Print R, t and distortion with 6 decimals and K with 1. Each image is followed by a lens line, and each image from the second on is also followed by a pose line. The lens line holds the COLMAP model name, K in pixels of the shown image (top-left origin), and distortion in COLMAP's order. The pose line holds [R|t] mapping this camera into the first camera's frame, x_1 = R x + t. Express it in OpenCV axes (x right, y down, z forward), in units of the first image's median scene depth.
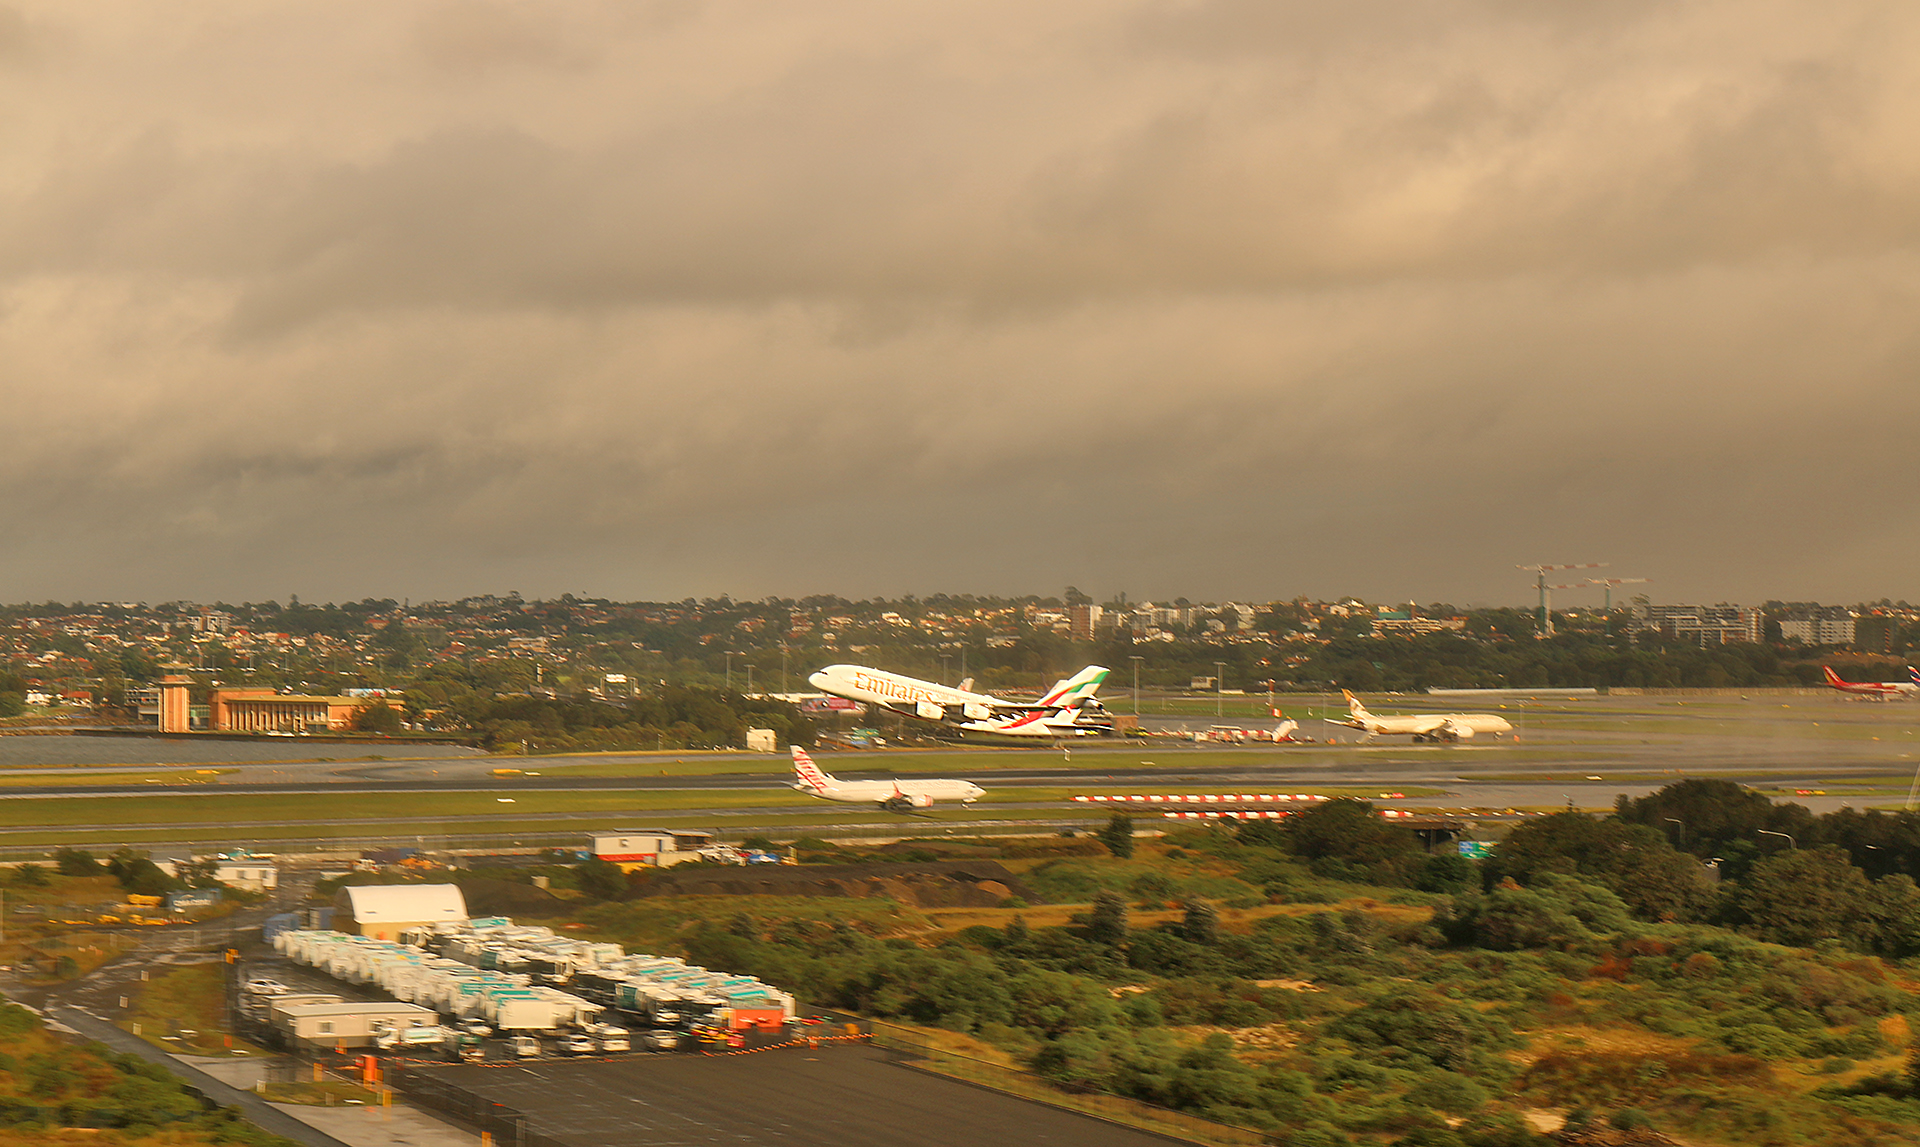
lens RADIAL K [[4357.1, 0, 960.0], [0, 4357.1, 573.5], [0, 0, 1]] dist [-0.028158, 0.149622]
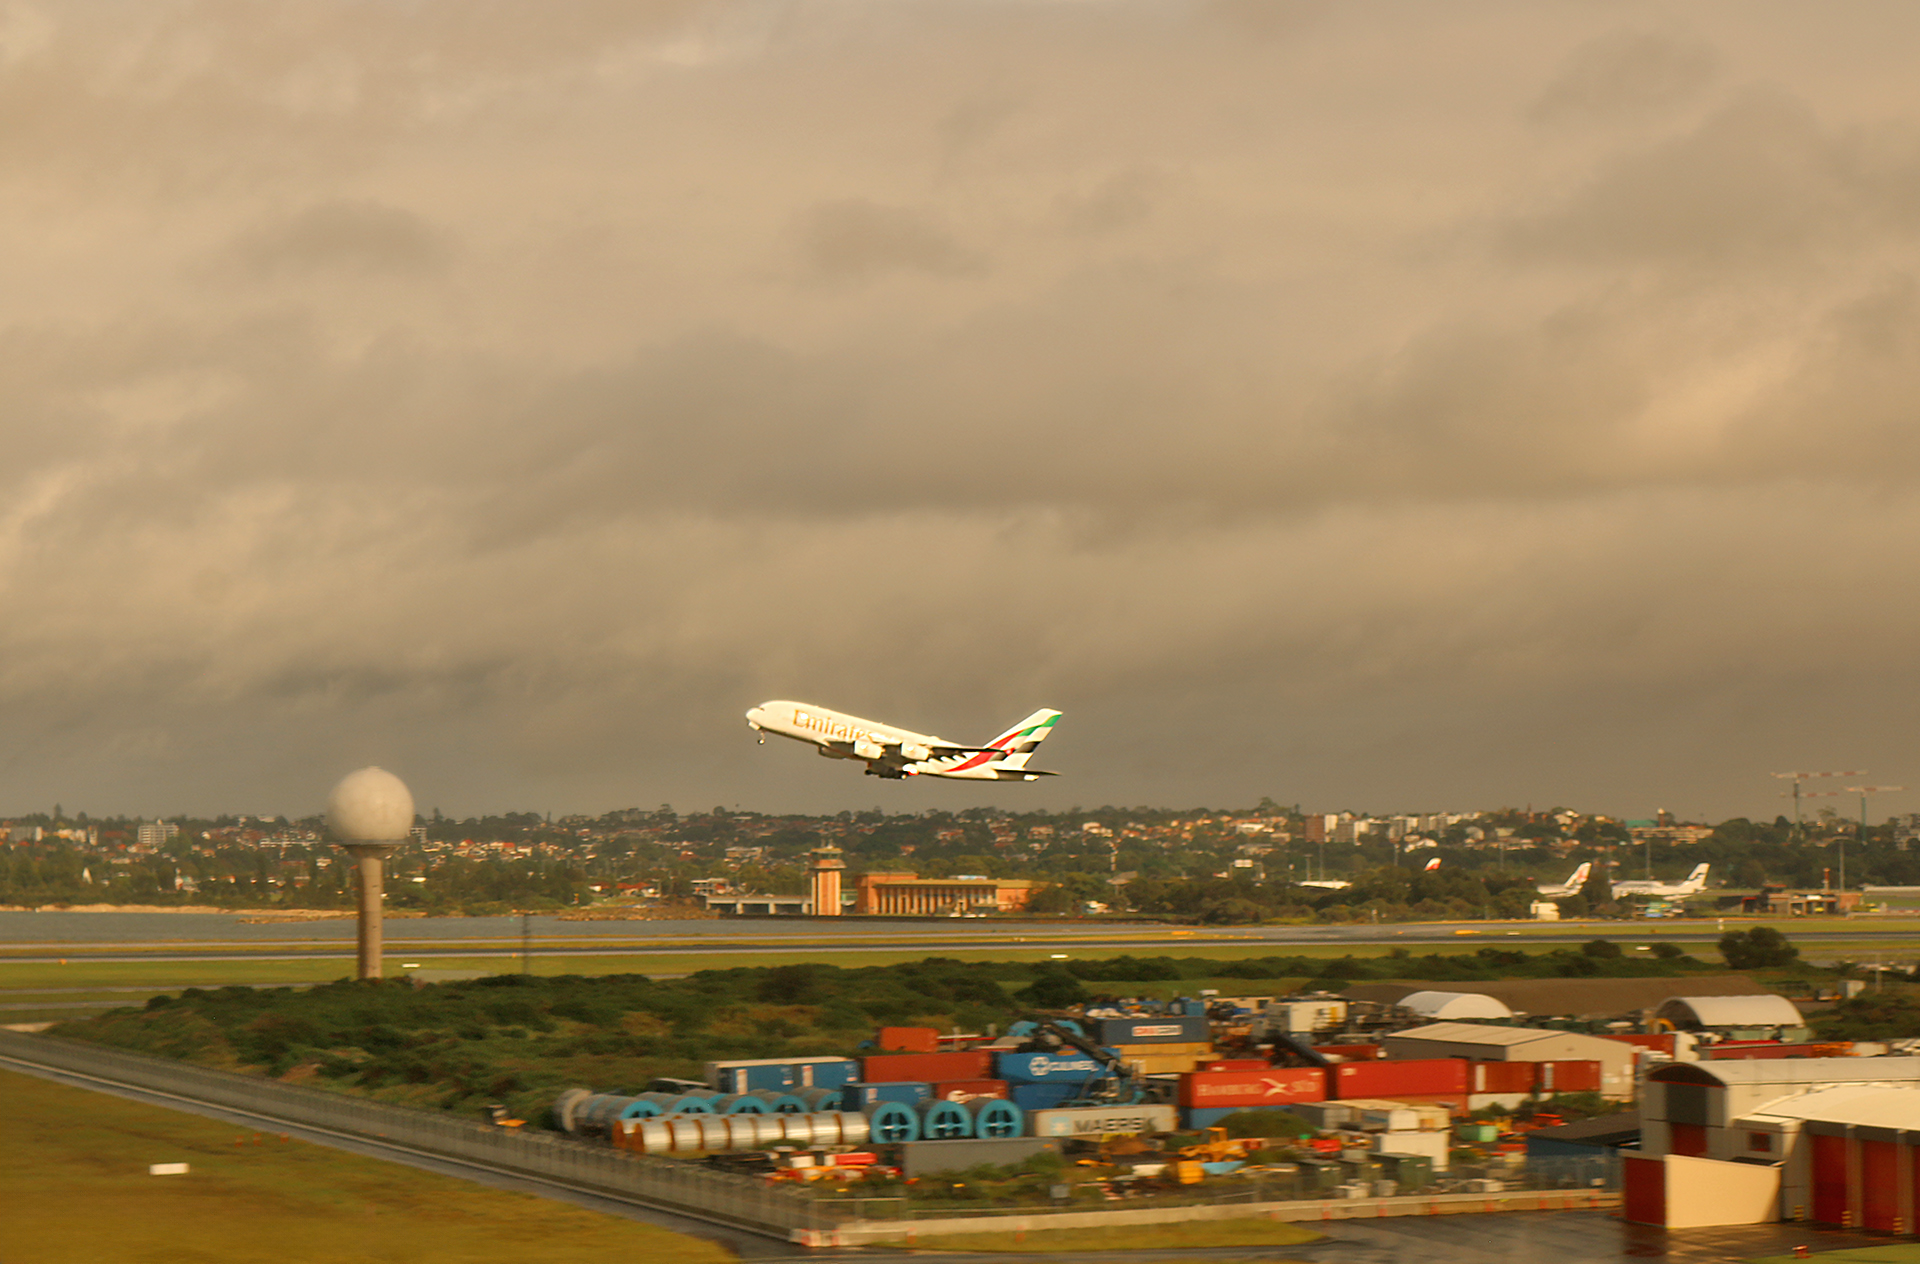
lens RADIAL K [[4479.4, 0, 985.7], [0, 4479.4, 635.3], [0, 0, 1]] dist [0.064877, 0.125327]
pose [[0.999919, 0.000201, 0.012721, -0.067991], [0.000256, 0.999356, -0.035890, 0.003680], [-0.012720, 0.035890, 0.999275, -0.023048]]
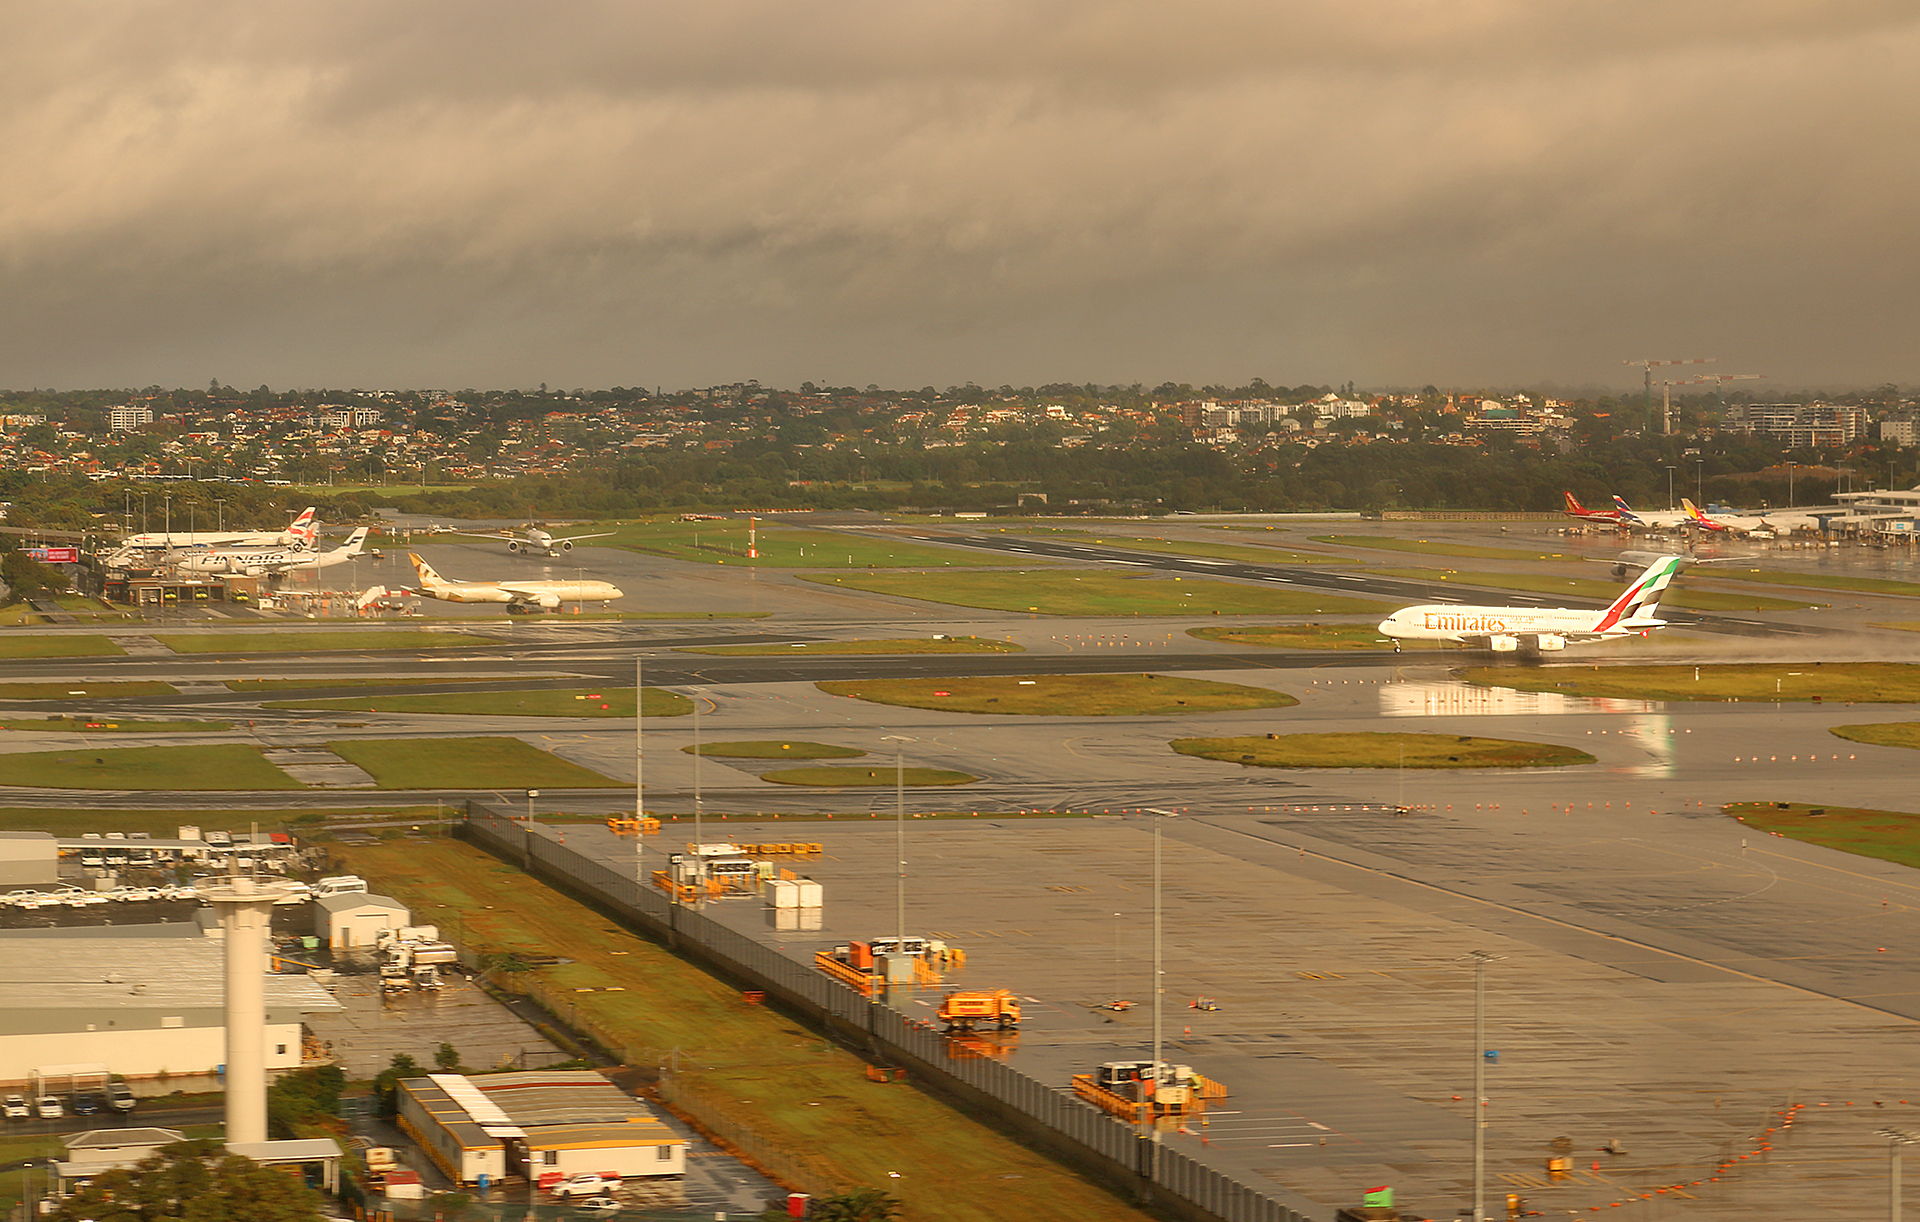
lens RADIAL K [[4381.5, 0, 960.0], [0, 4381.5, 611.0], [0, 0, 1]] dist [0.036348, 0.302653]
pose [[0.991324, 0.006053, -0.131298, 0.116875], [0.001945, 0.998154, 0.060697, -0.006011], [0.131423, -0.060426, 0.989483, 0.040622]]
